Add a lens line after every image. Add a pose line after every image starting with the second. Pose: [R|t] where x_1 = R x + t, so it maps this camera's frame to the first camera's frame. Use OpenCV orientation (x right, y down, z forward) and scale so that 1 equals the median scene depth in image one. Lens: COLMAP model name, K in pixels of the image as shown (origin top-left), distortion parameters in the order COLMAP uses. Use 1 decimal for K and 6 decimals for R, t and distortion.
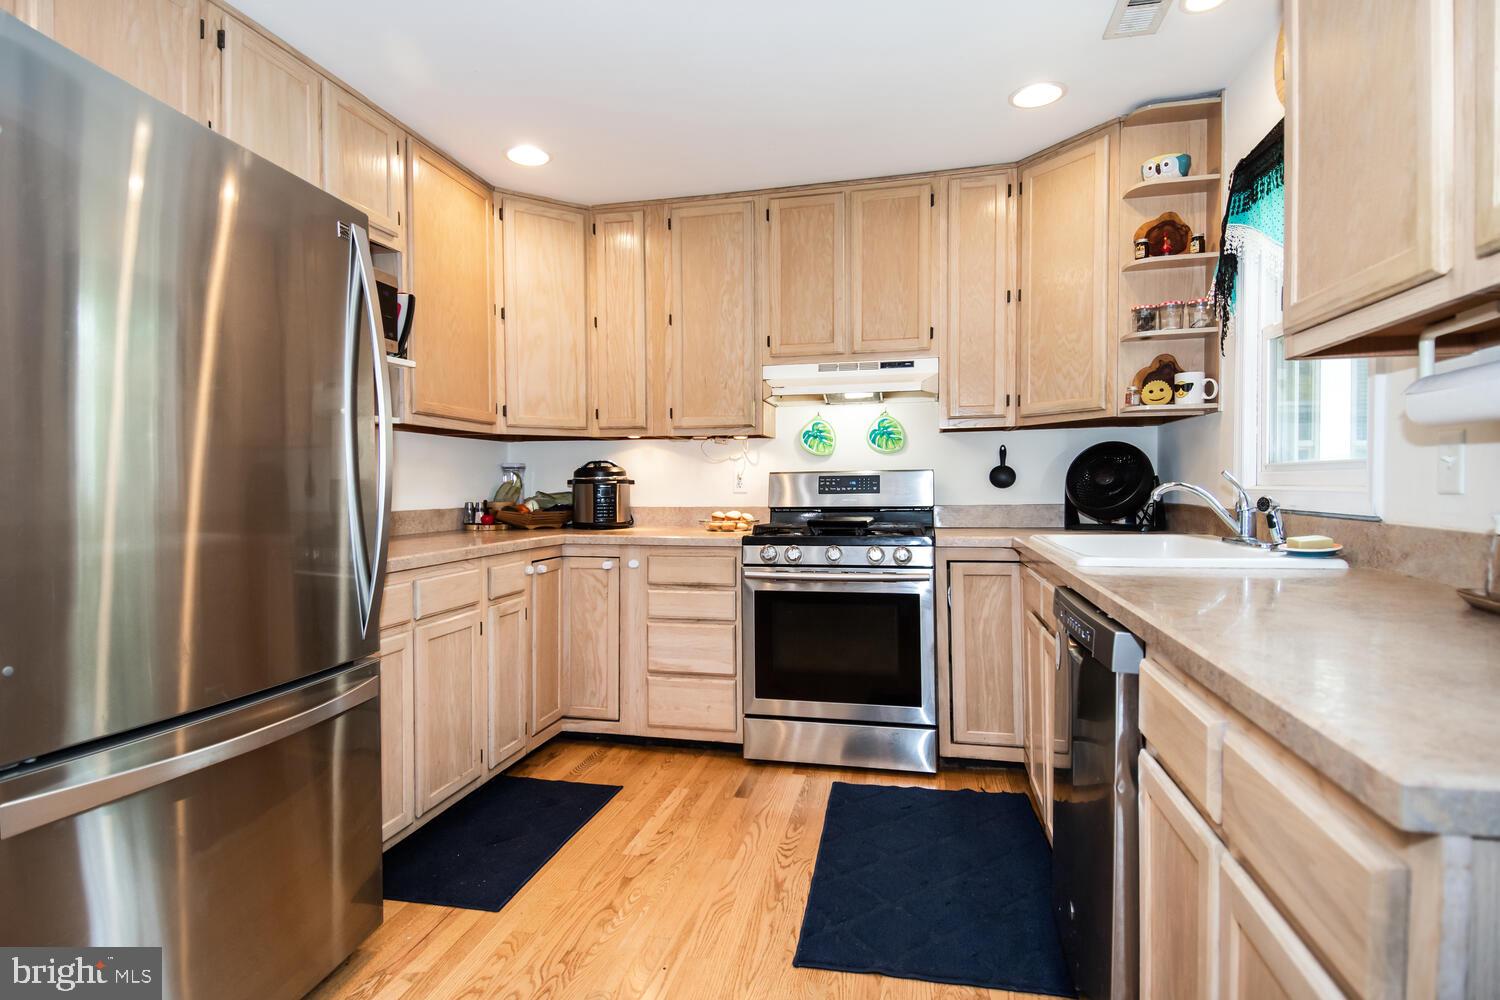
lens RADIAL K [[774.3, 0, 731.1], [0, 774.3, 507.7], [0, 0, 1]] dist [0.060847, -0.061721]
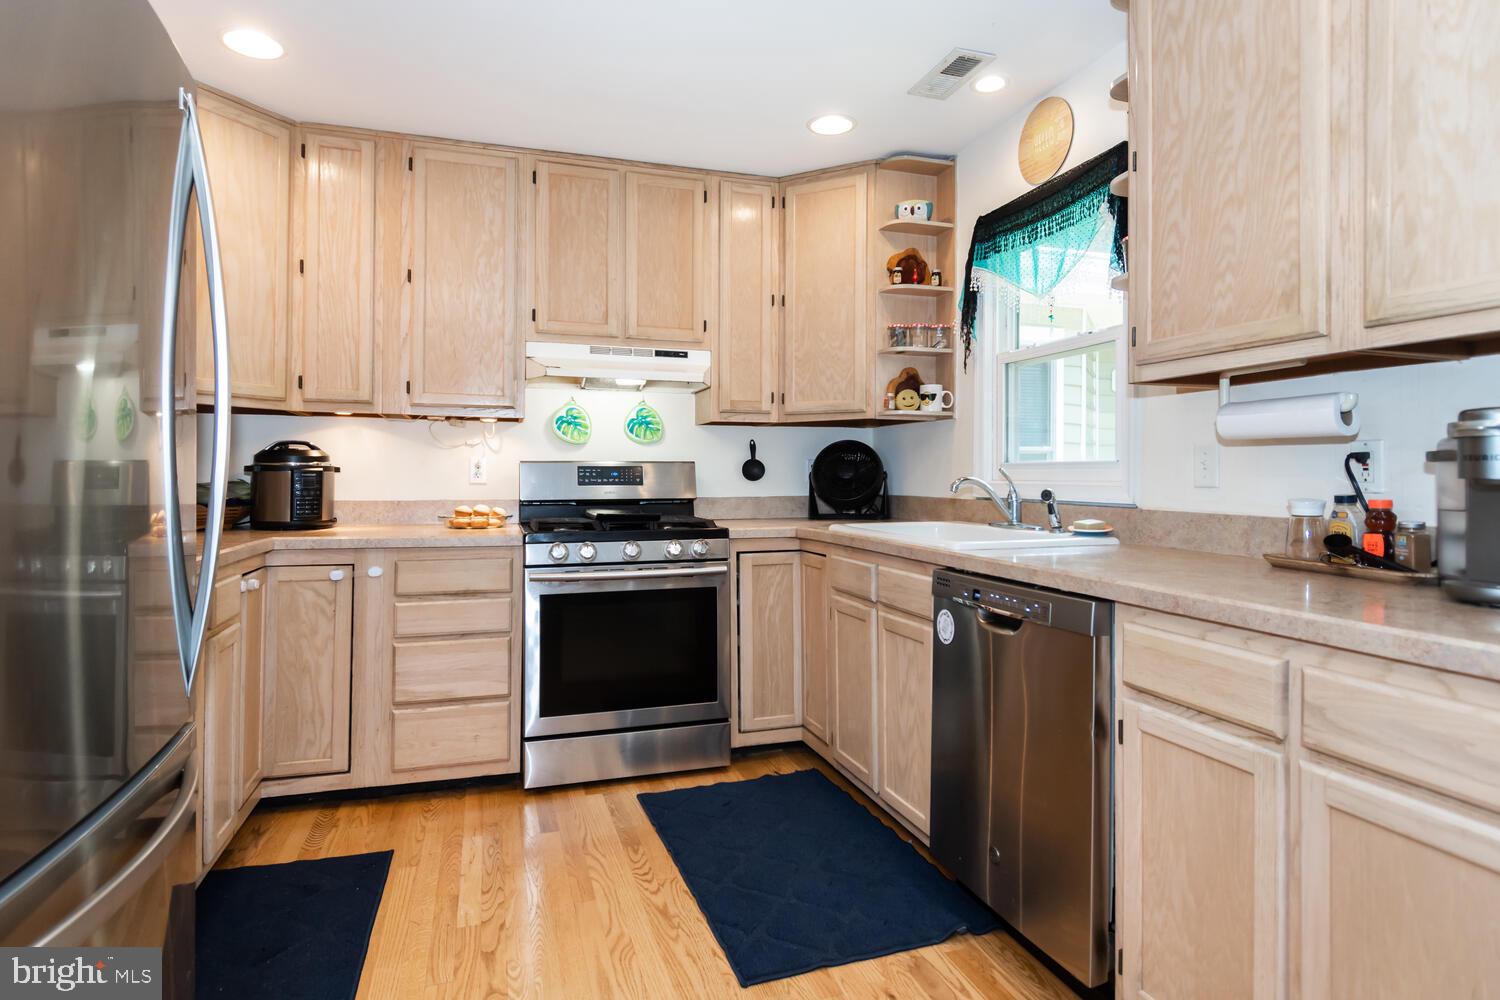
lens RADIAL K [[810.3, 0, 745.7], [0, 810.3, 474.1], [0, 0, 1]] dist [0.003855, -0.023738]
pose [[0.855332, 0.011788, 0.517946, -0.238791], [0.005342, 0.999487, -0.031570, -0.000004], [-0.518053, 0.029770, 0.854830, 0.084434]]
